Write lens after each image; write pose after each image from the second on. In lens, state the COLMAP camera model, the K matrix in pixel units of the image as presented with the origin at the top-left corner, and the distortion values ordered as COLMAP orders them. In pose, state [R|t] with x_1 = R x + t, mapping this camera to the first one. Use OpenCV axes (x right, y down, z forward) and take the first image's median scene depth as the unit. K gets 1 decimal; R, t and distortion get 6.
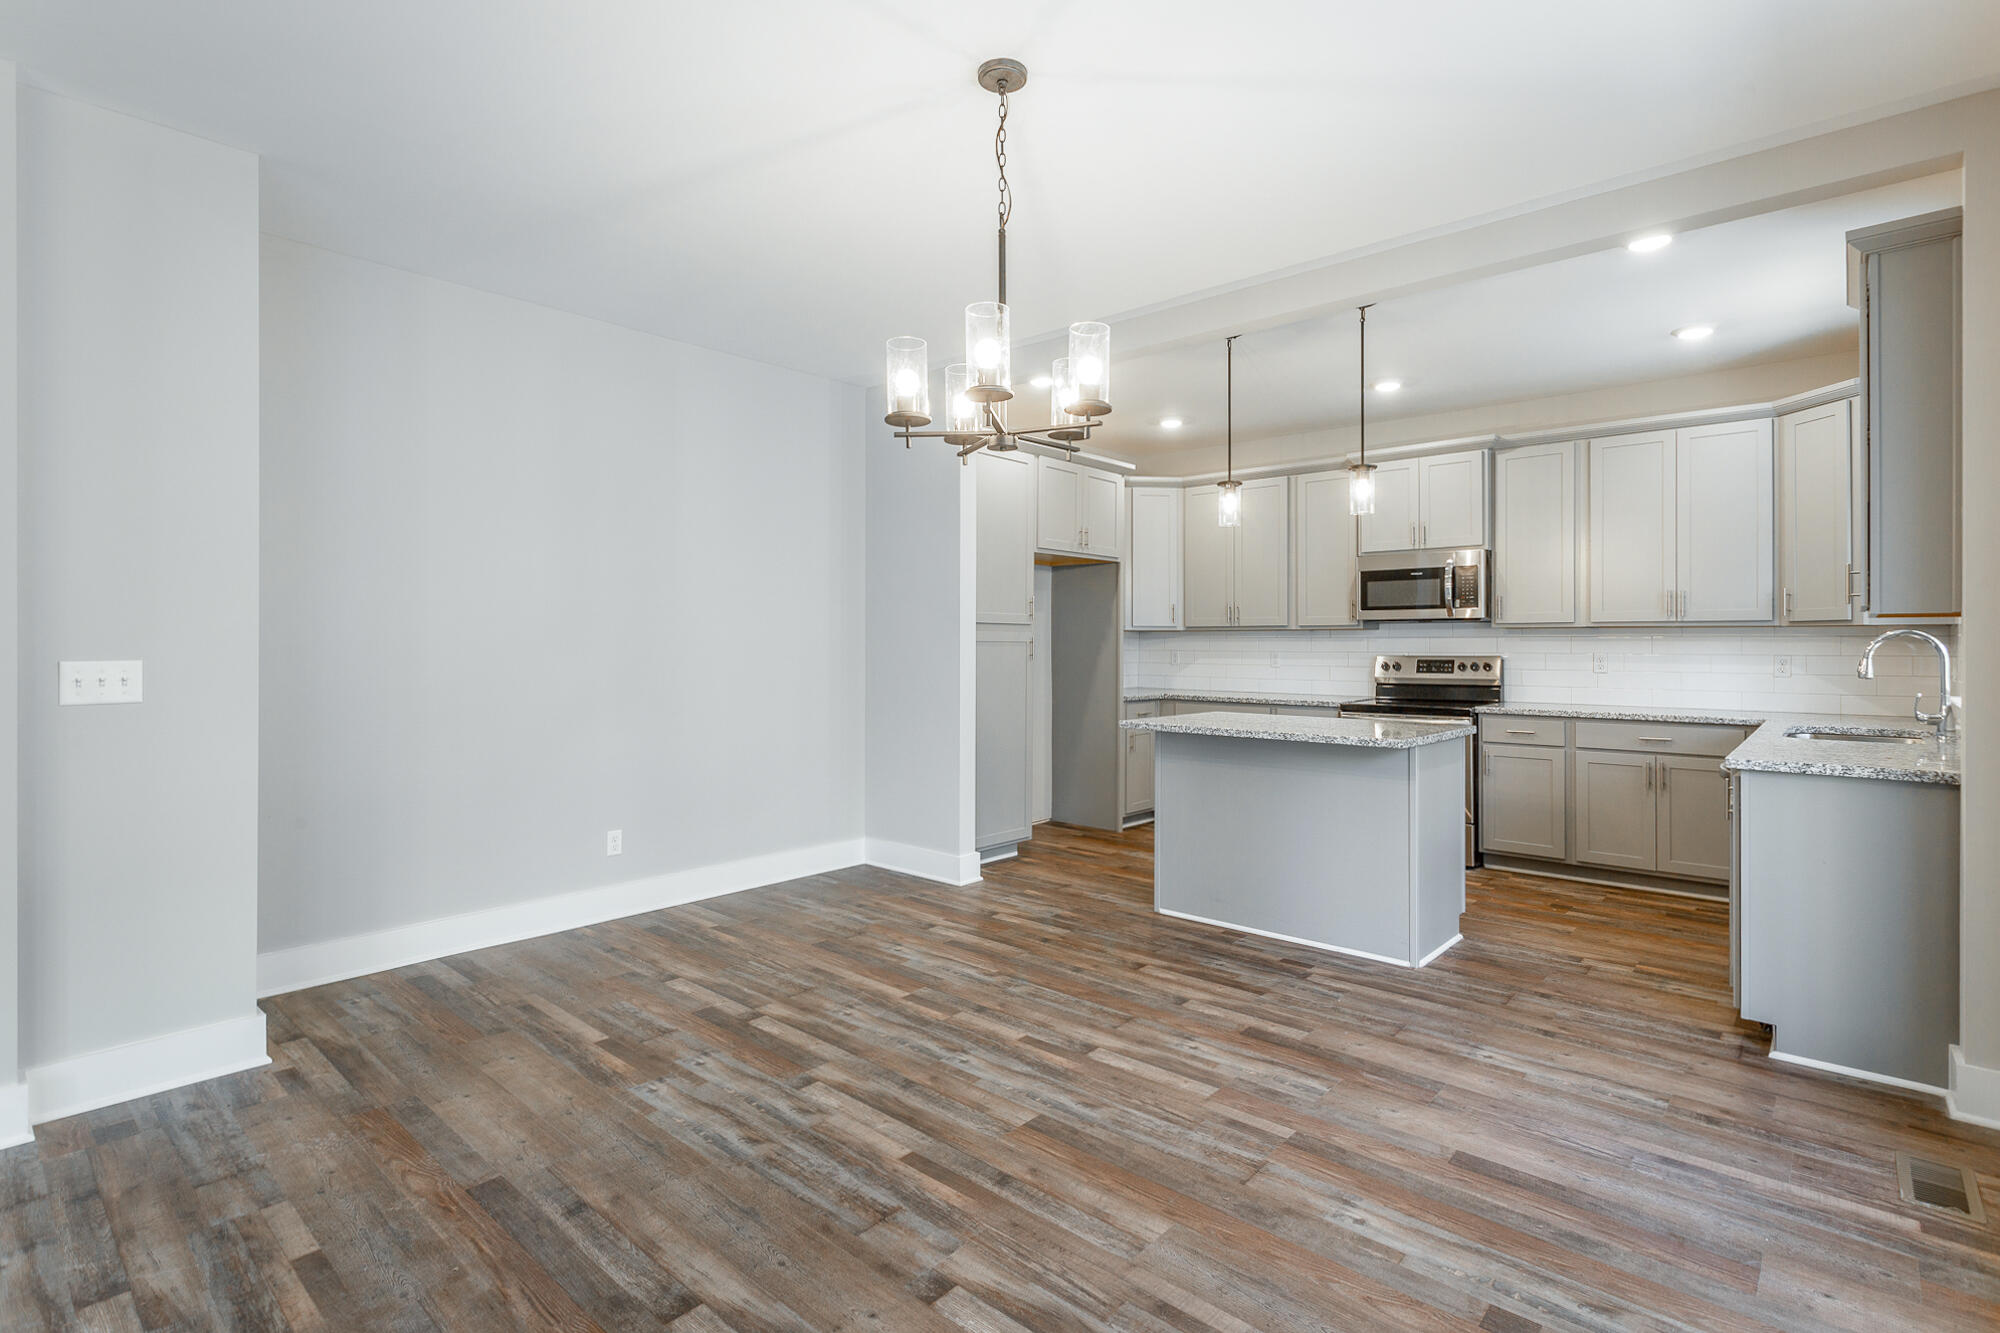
lens RADIAL K [[951.1, 0, 1010.4], [0, 951.1, 645.0], [0, 0, 1]] dist [-0.002267, 0.002284]
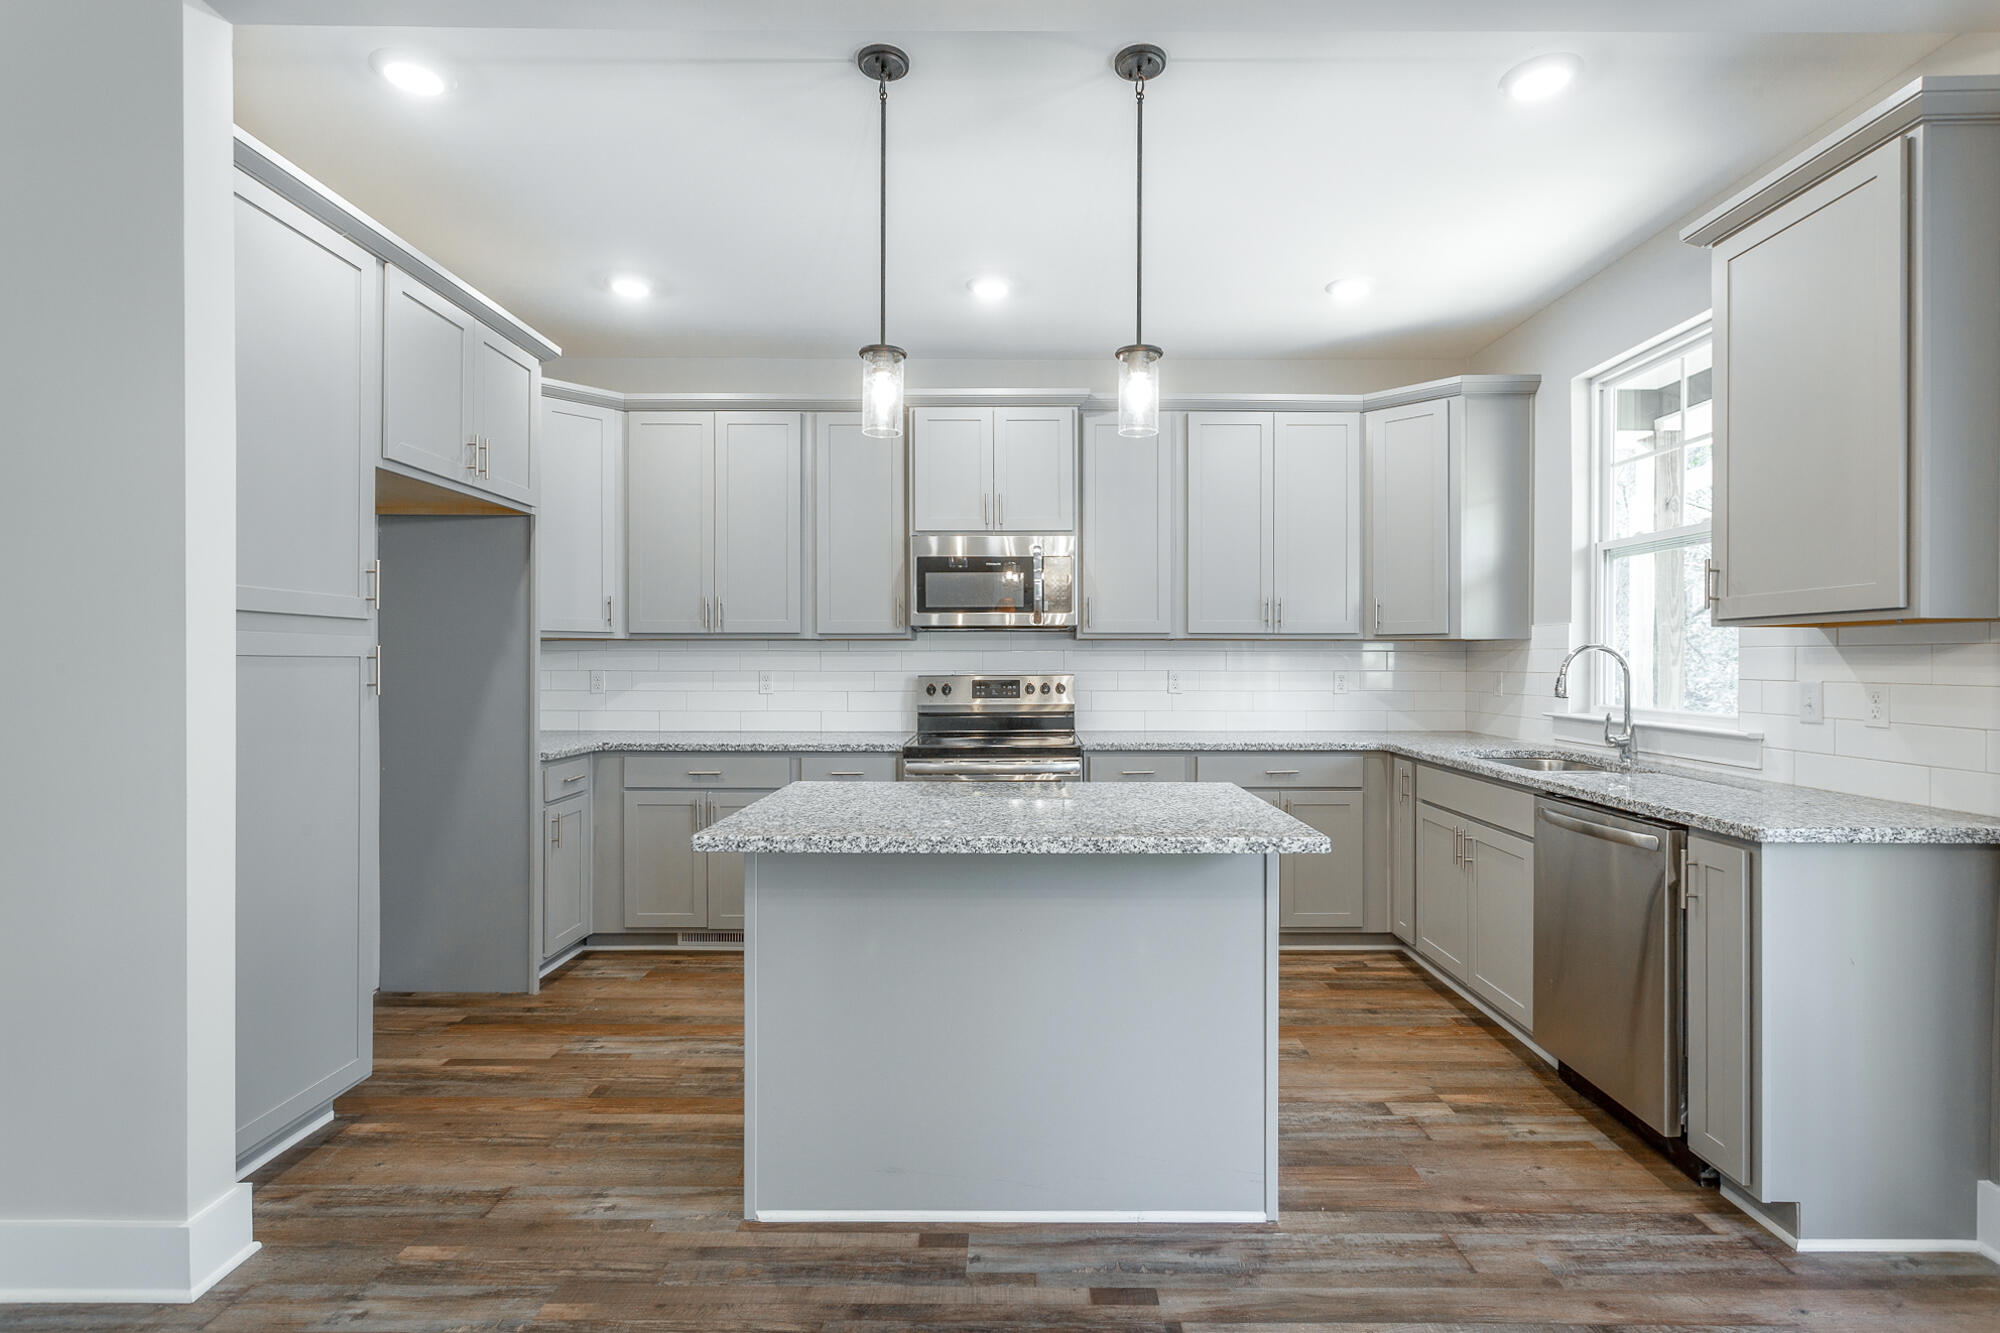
lens RADIAL K [[951.1, 0, 1008.8], [0, 951.1, 661.5], [0, 0, 1]] dist [-0.002267, 0.002284]
pose [[0.753267, -0.002801, 0.657709, -0.070187], [0.001860, 0.999996, 0.002128, -0.001512], [-0.657712, -0.000380, 0.753269, 0.627060]]
